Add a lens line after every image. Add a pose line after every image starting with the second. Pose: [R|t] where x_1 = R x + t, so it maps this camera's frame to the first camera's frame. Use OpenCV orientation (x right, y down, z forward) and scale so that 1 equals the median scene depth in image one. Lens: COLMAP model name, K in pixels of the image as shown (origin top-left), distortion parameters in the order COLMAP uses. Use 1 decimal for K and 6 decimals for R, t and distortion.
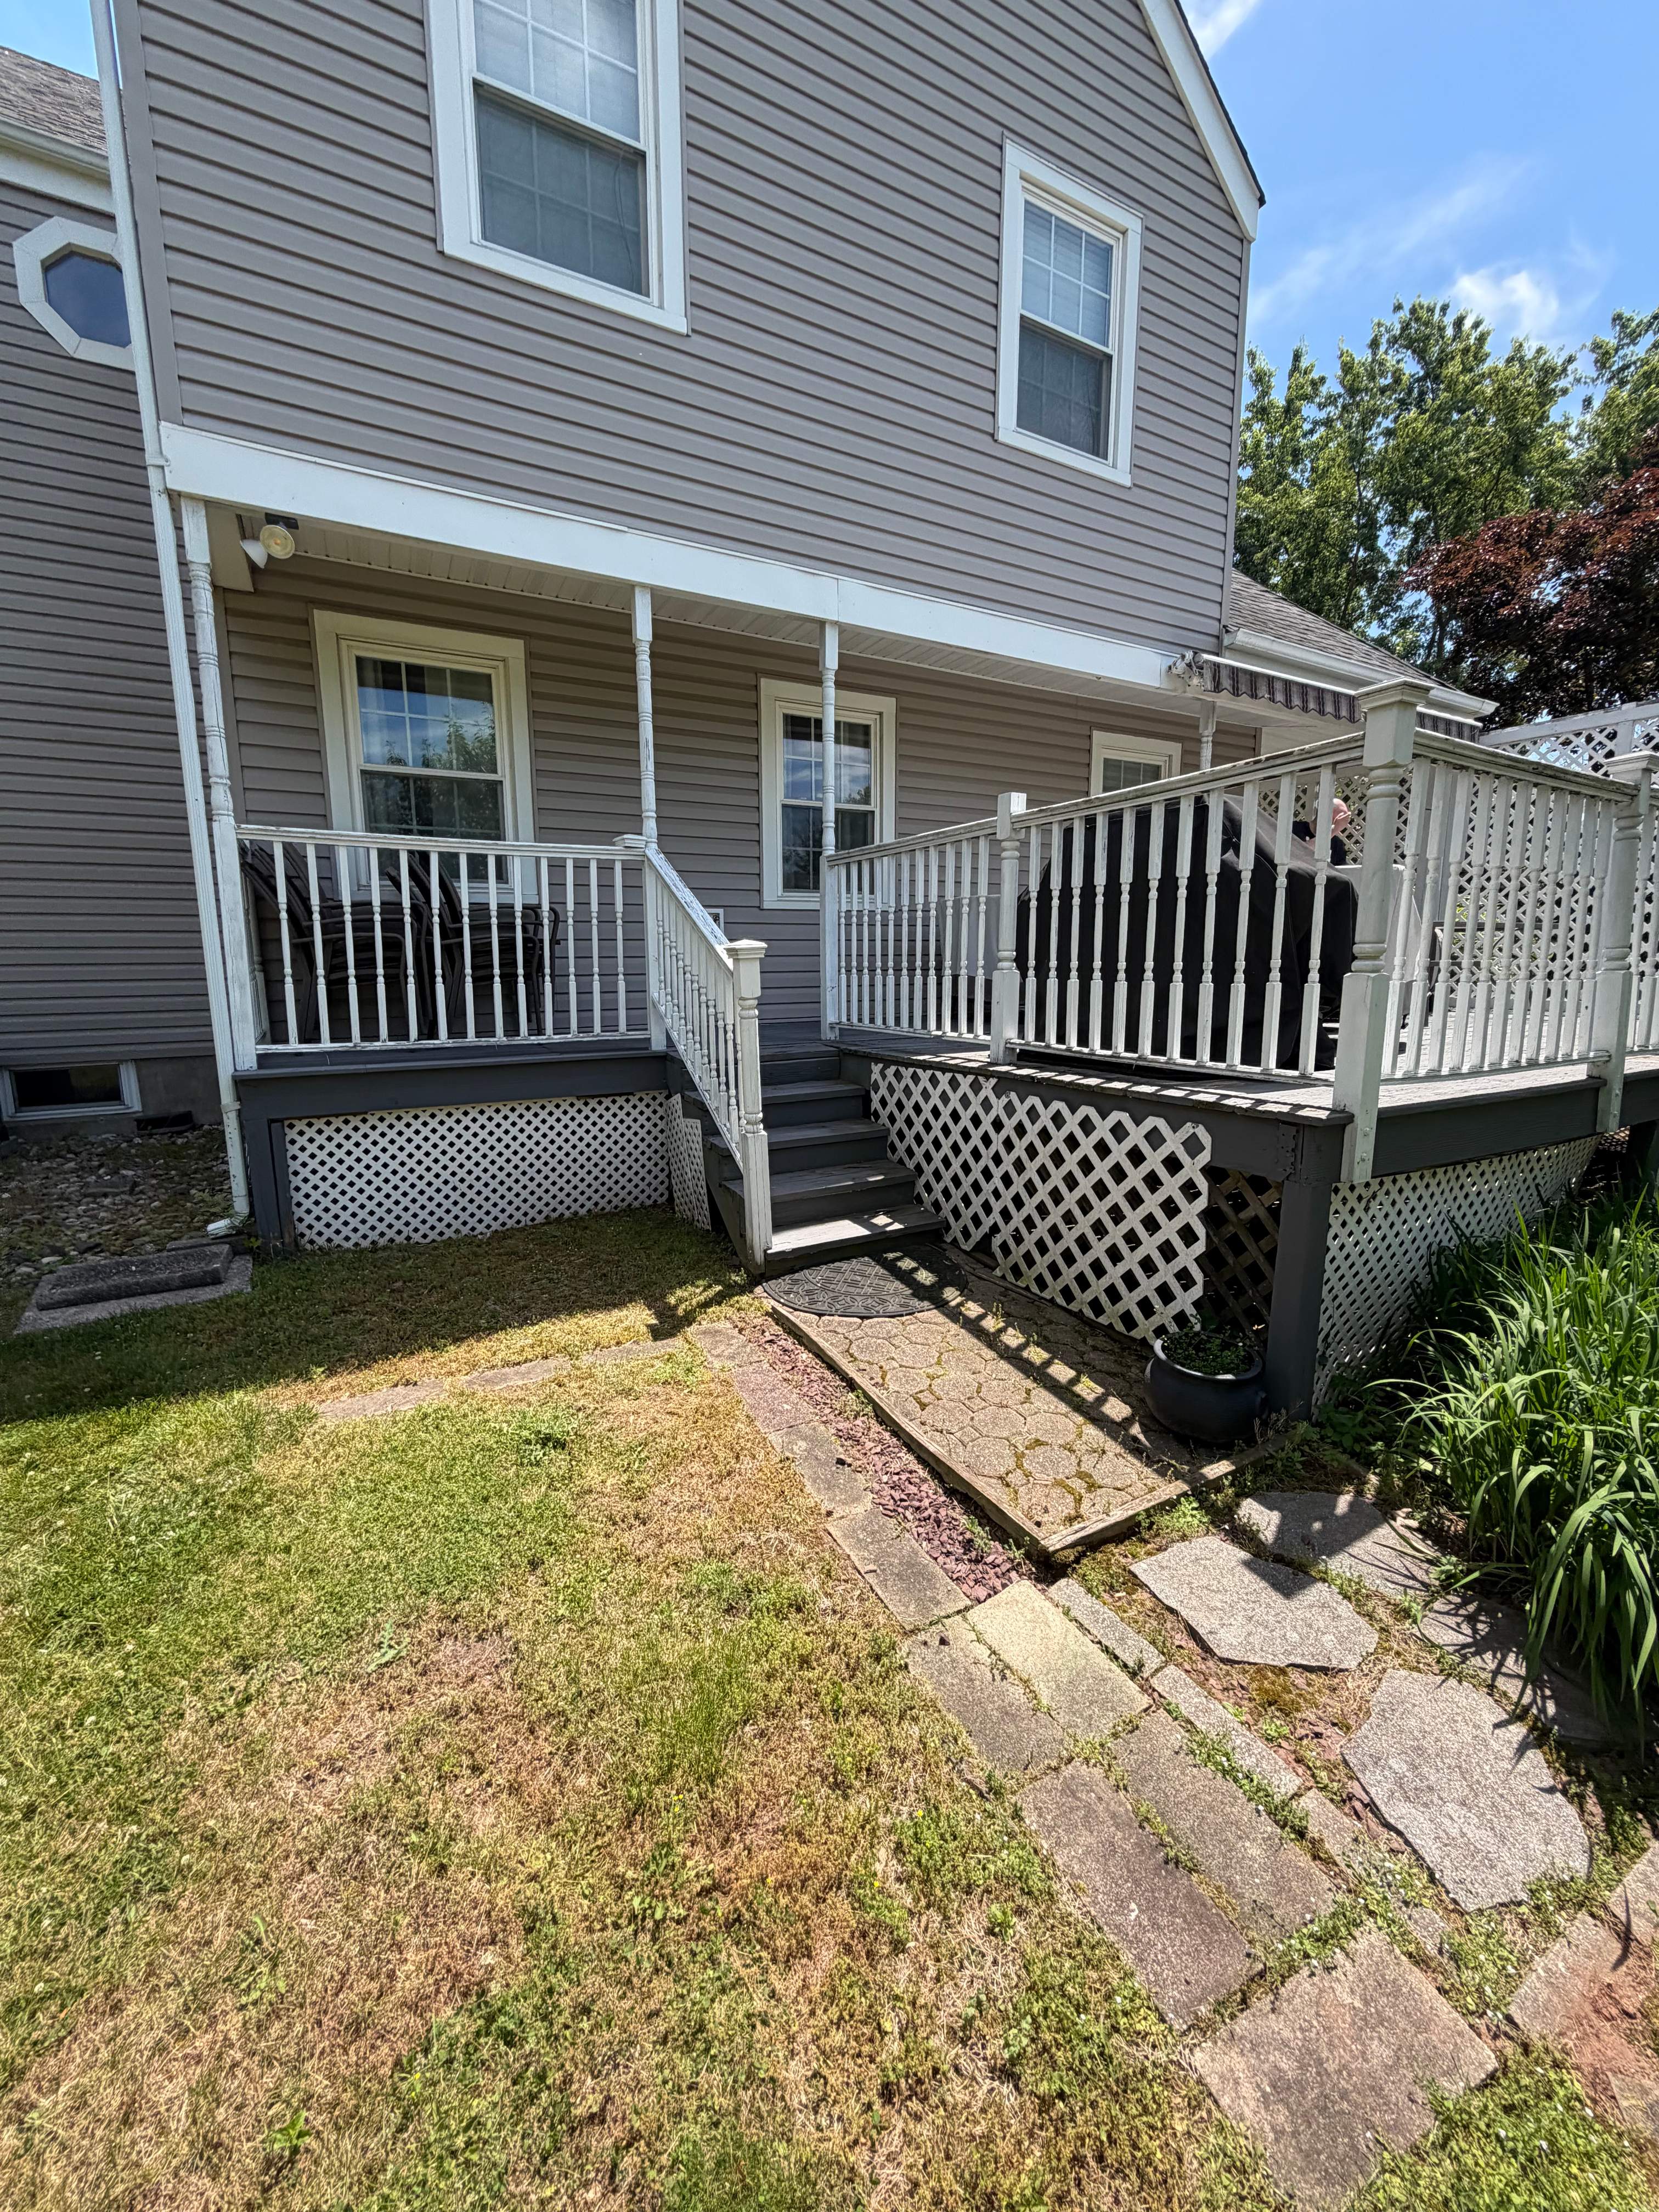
lens RADIAL K [[888.8, 0, 827.8], [0, 888.8, 1101.9], [0, 0, 1]] dist [-0.002226, 0.000388]
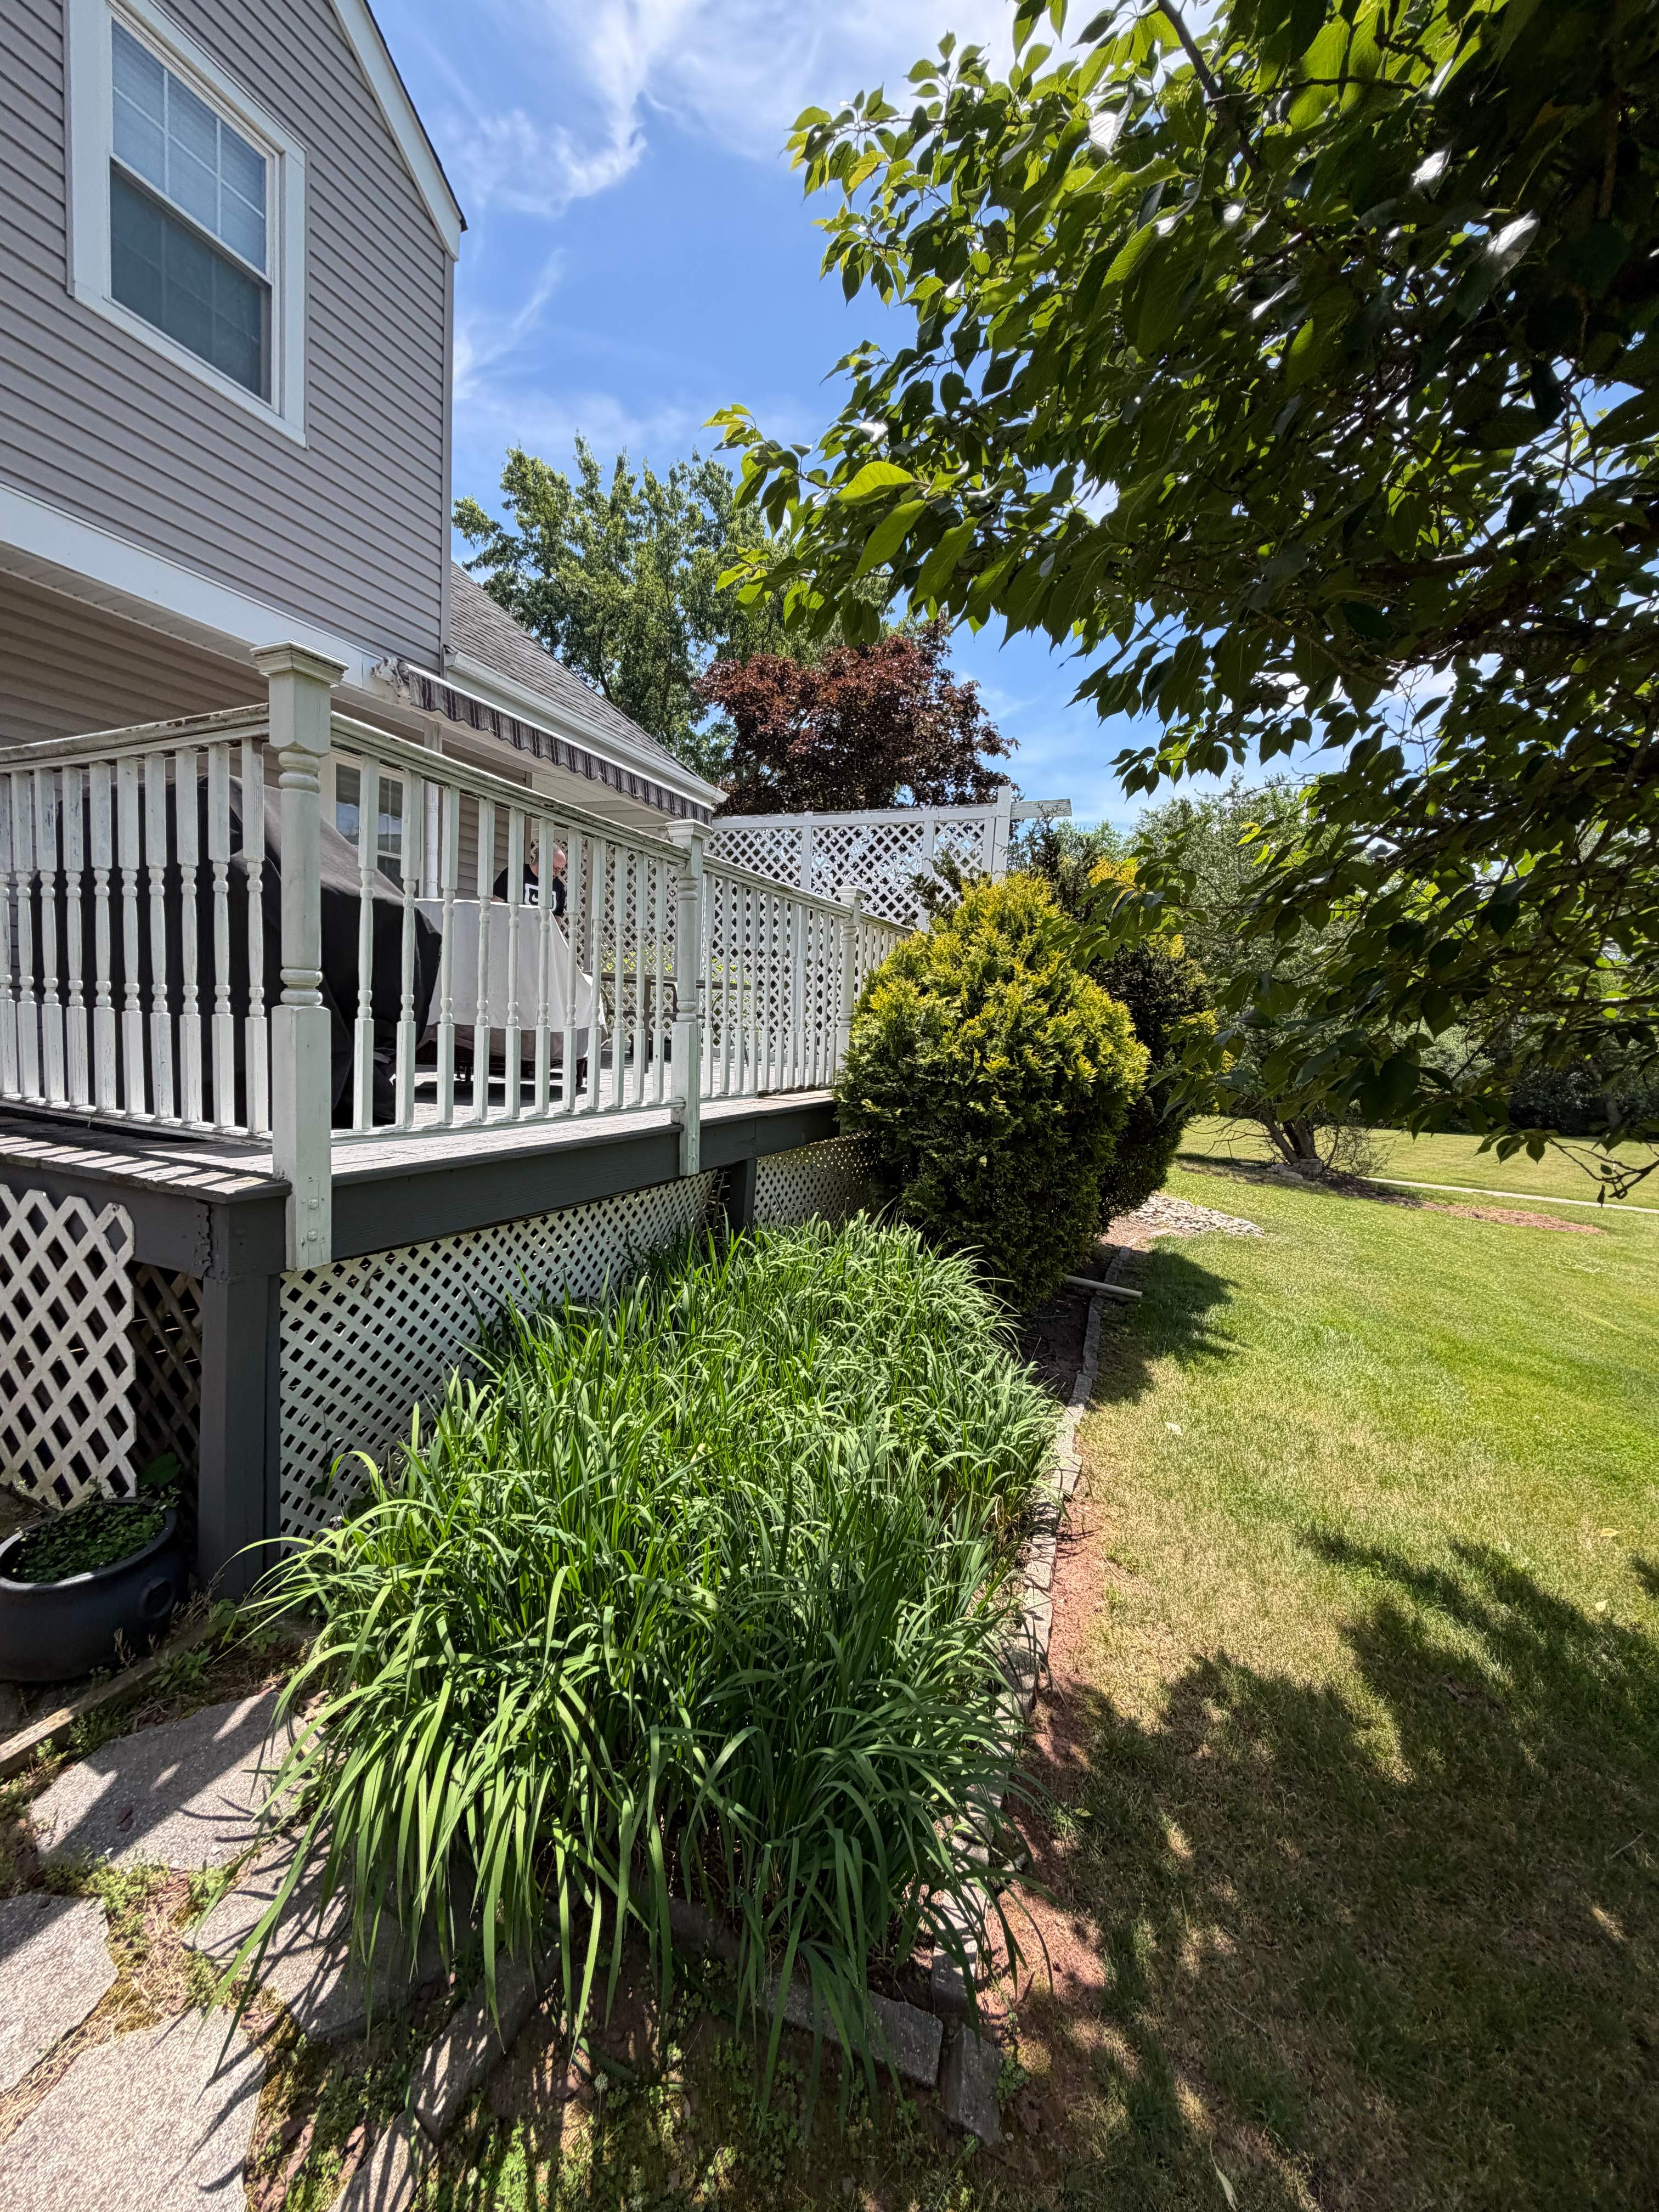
lens RADIAL K [[888.8, 0, 834.7], [0, 888.8, 1102.7], [0, 0, 1]] dist [-0.002226, 0.000388]
pose [[0.790166, -0.010793, 0.612798, 0.228612], [0.040189, 0.998605, -0.034234, -0.005353], [-0.611574, 0.051678, 0.789498, 0.037325]]
